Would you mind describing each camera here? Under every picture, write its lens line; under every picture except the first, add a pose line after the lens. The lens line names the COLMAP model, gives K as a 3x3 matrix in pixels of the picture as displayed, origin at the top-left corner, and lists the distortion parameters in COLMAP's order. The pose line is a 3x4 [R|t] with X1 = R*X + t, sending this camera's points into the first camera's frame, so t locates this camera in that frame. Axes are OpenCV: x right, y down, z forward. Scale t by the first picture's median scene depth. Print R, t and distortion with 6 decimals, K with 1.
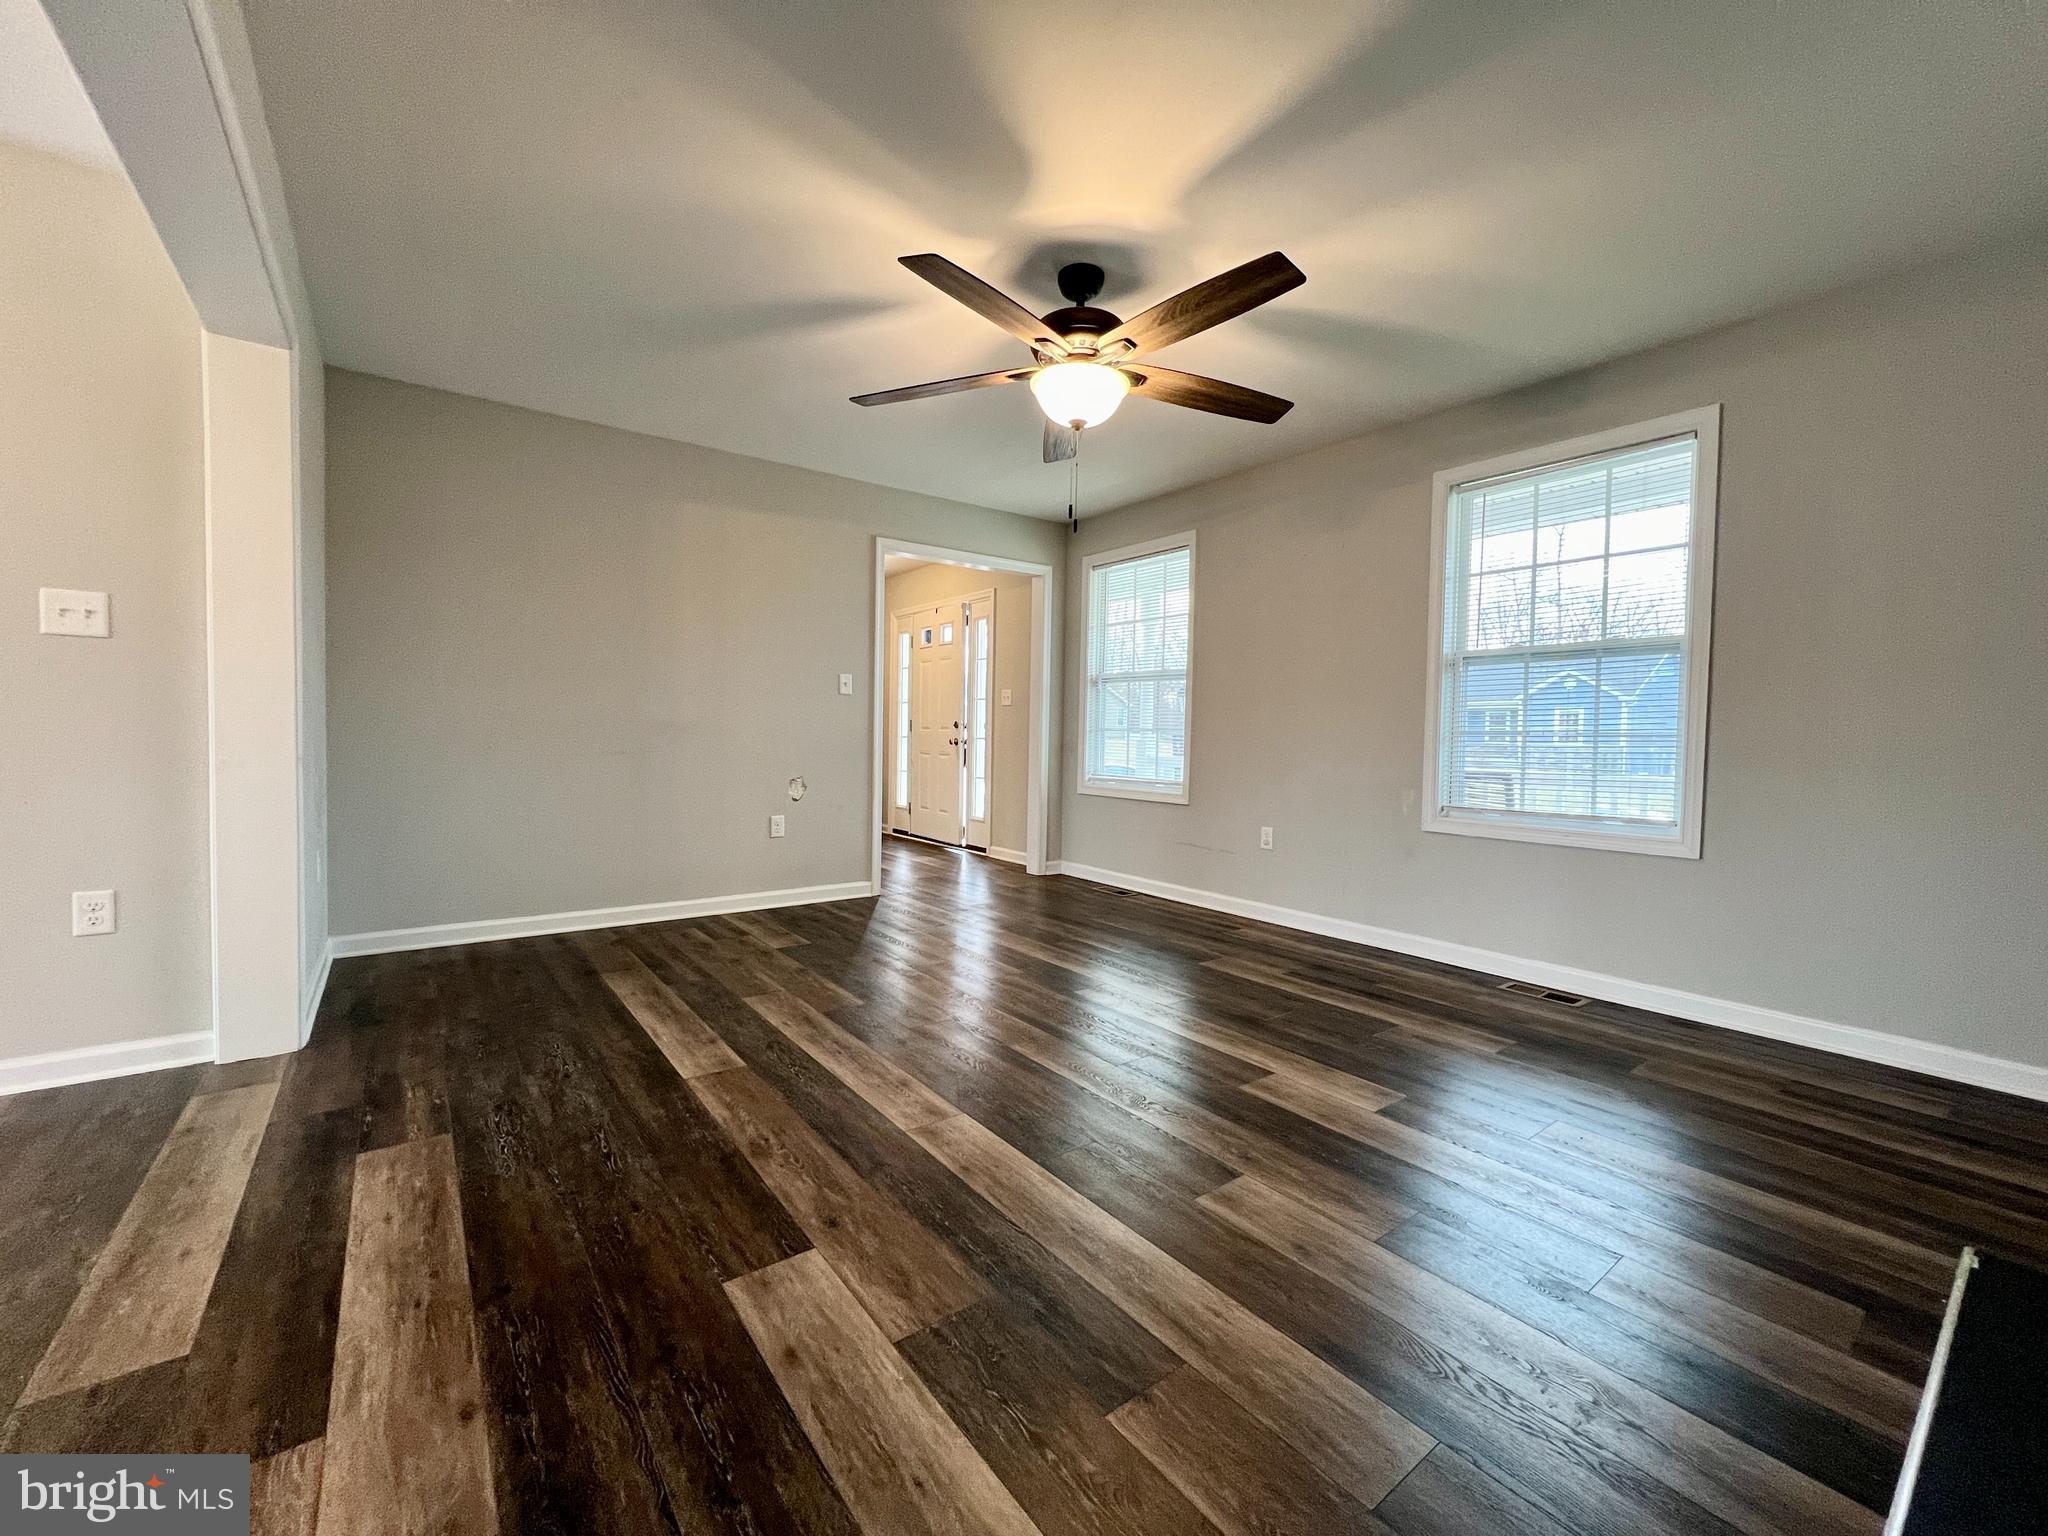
lens RADIAL K [[818.2, 0, 1026.3], [0, 818.2, 765.5], [0, 0, 1]] dist [-0.000794, 0.000068]
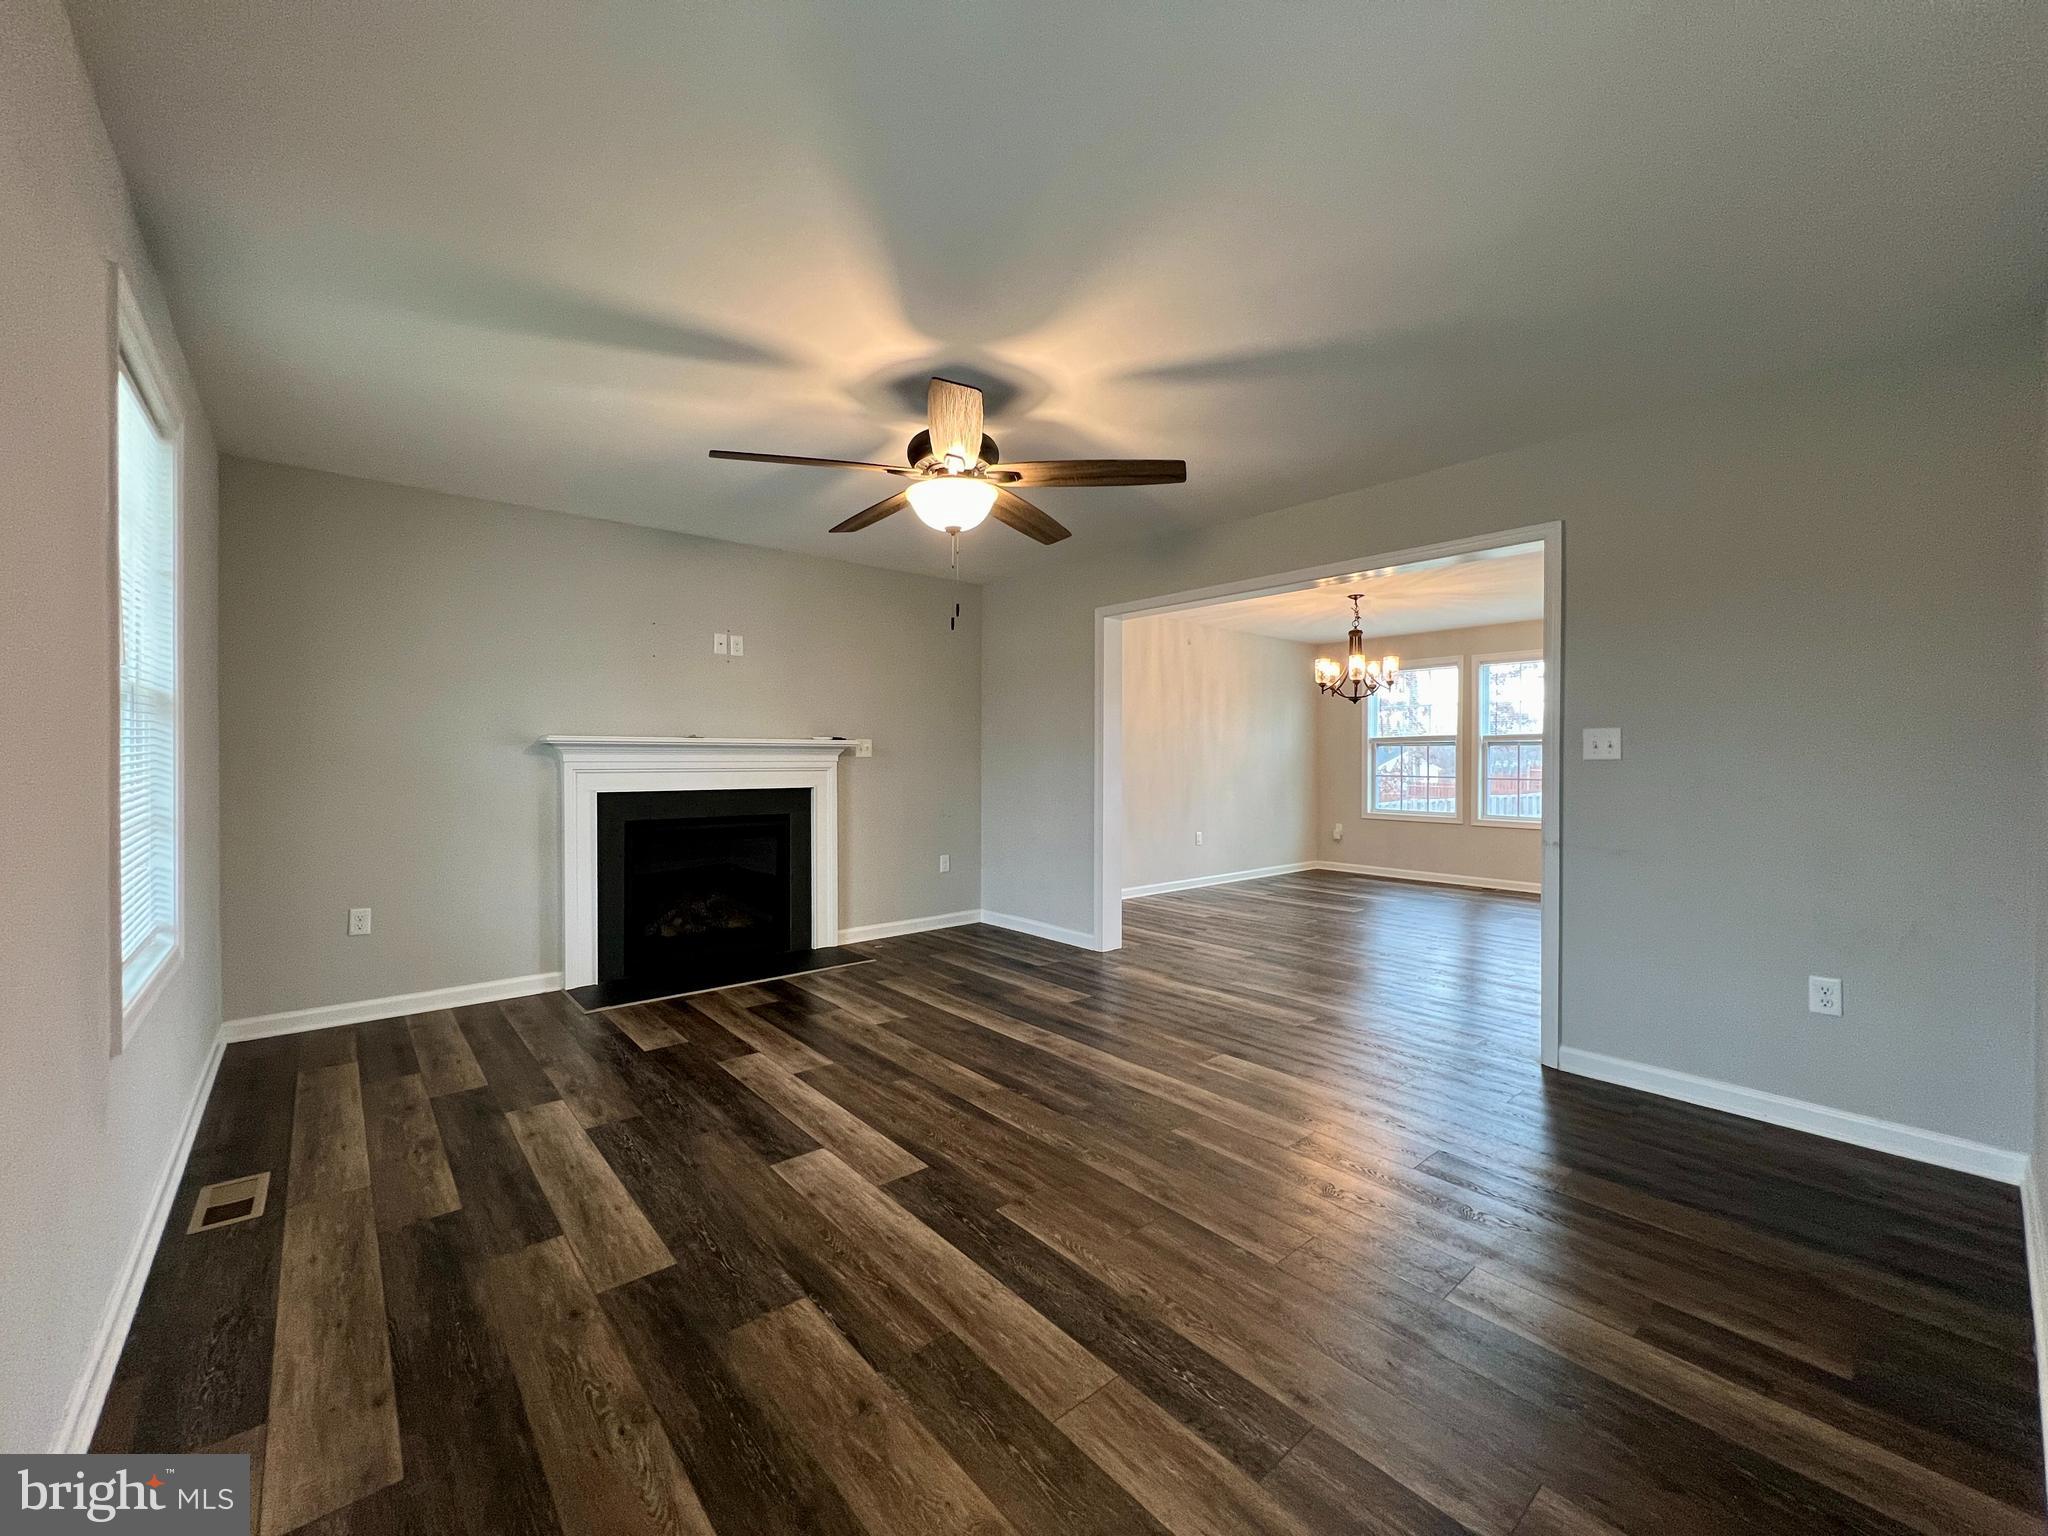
lens RADIAL K [[818.2, 0, 1022.5], [0, 818.2, 764.1], [0, 0, 1]] dist [-0.000794, 0.000068]
pose [[-0.998139, -0.021221, -0.057175, 0.030707], [-0.023657, 0.998826, 0.042271, -0.177976], [0.056210, 0.043545, -0.997469, 2.368253]]
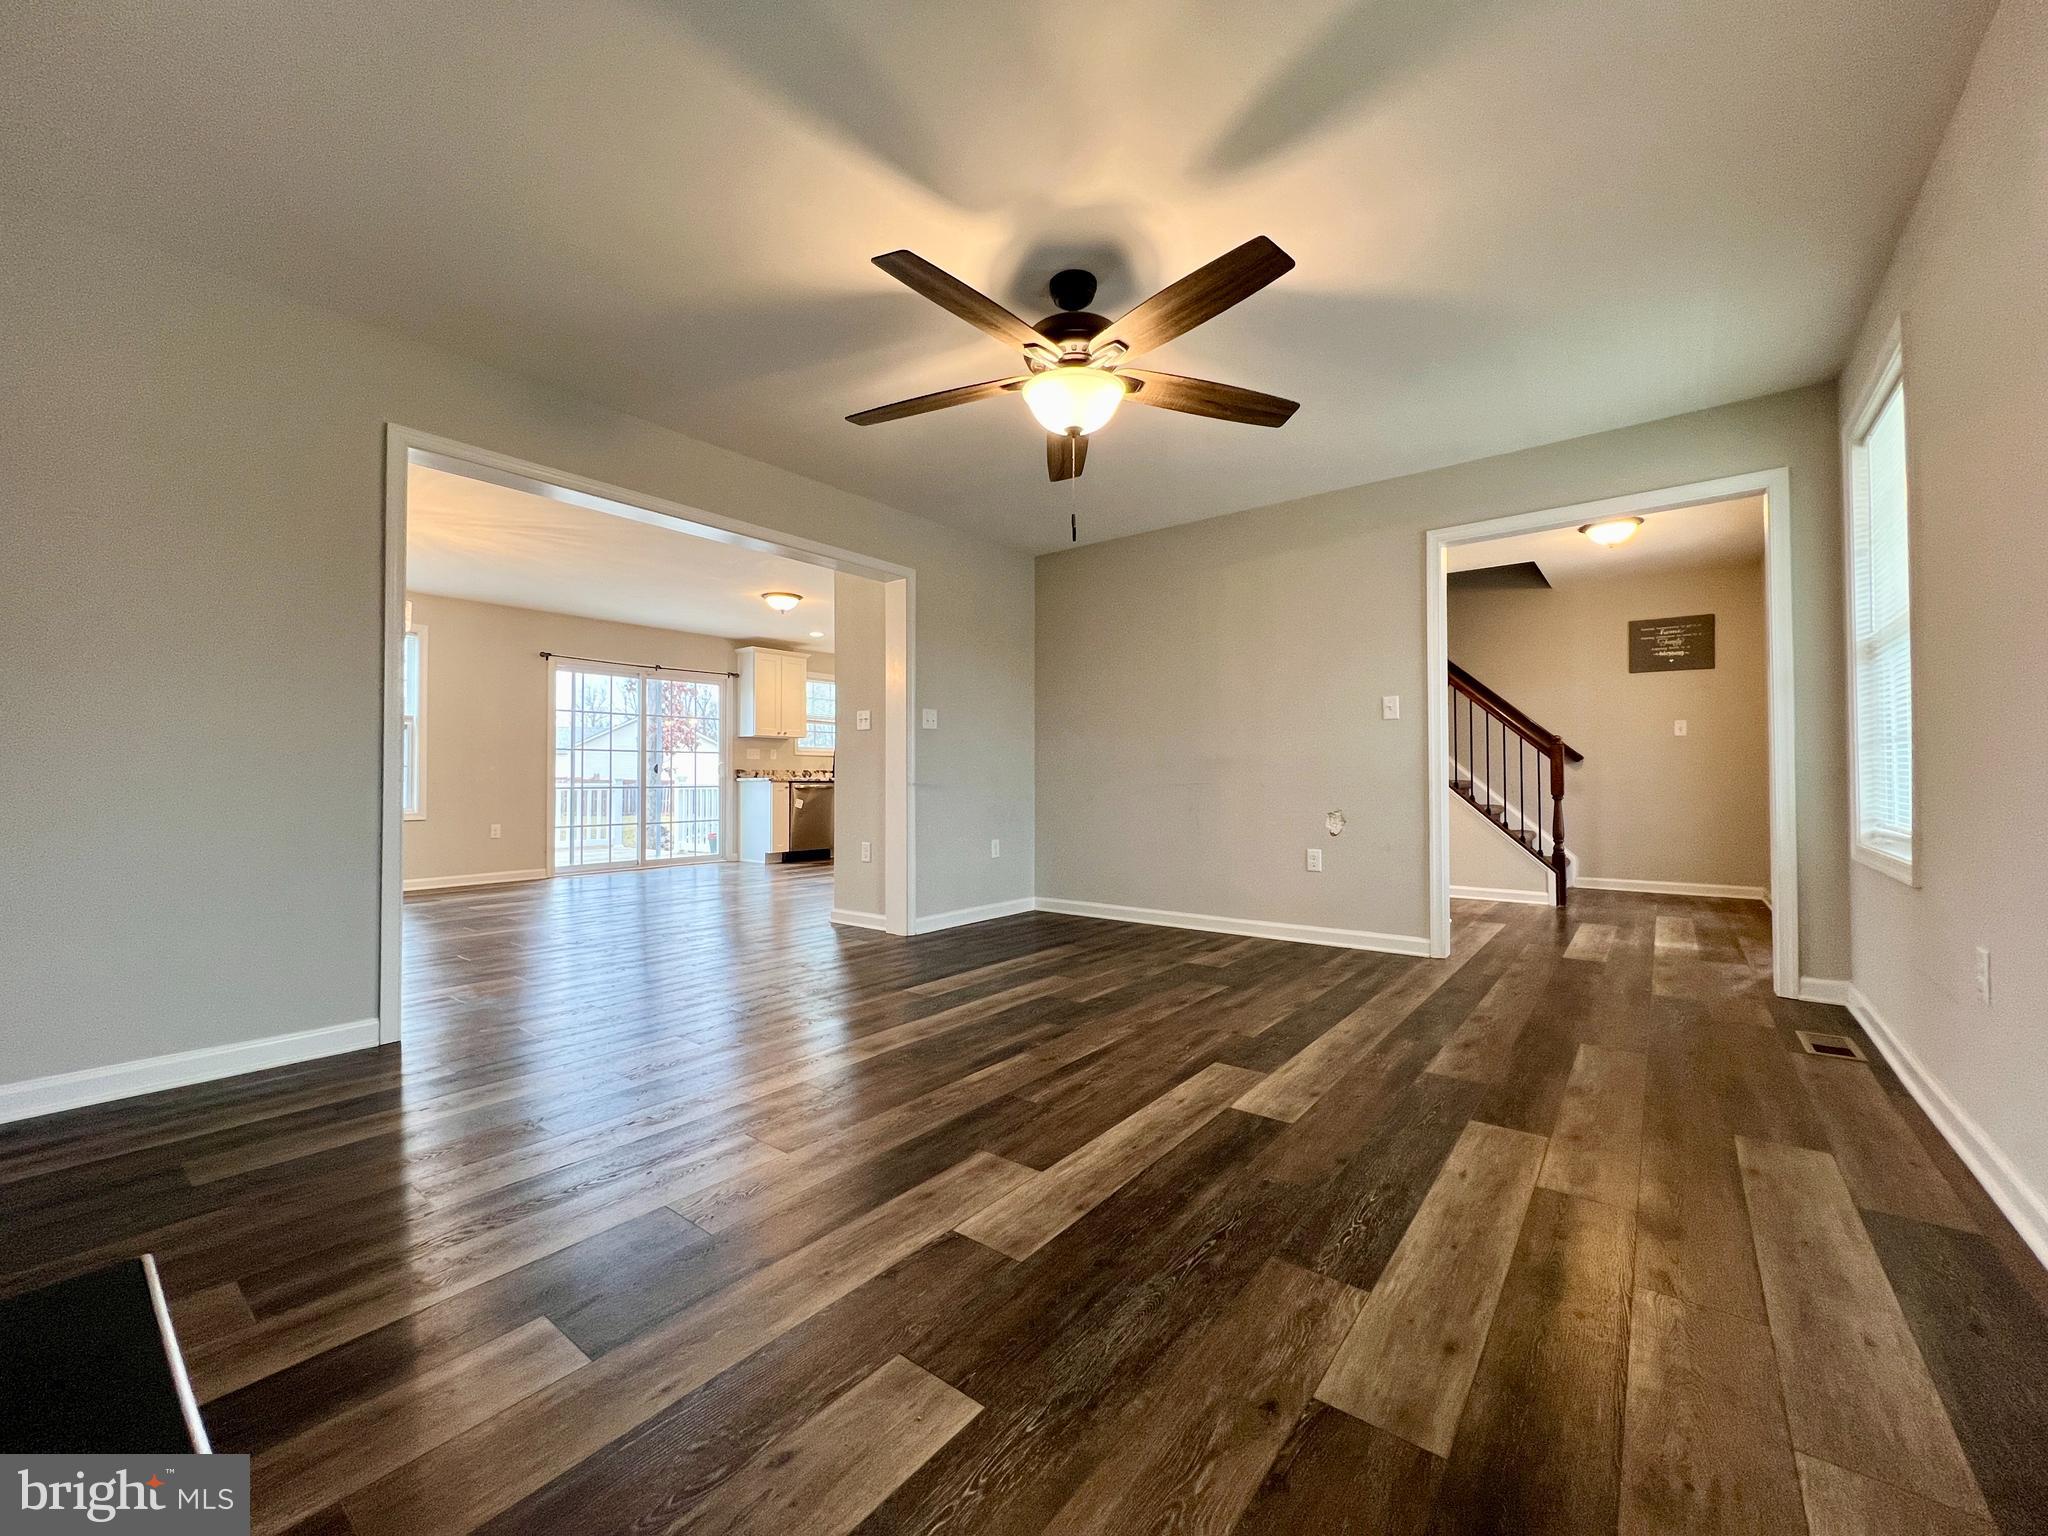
lens RADIAL K [[818.2, 0, 1015.9], [0, 818.2, 768.7], [0, 0, 1]] dist [-0.000794, 0.000068]
pose [[0.247290, -0.032070, -0.968411, 1.102488], [-0.028743, 0.998769, -0.040415, 0.028709], [0.968515, 0.037830, 0.246064, 0.802353]]
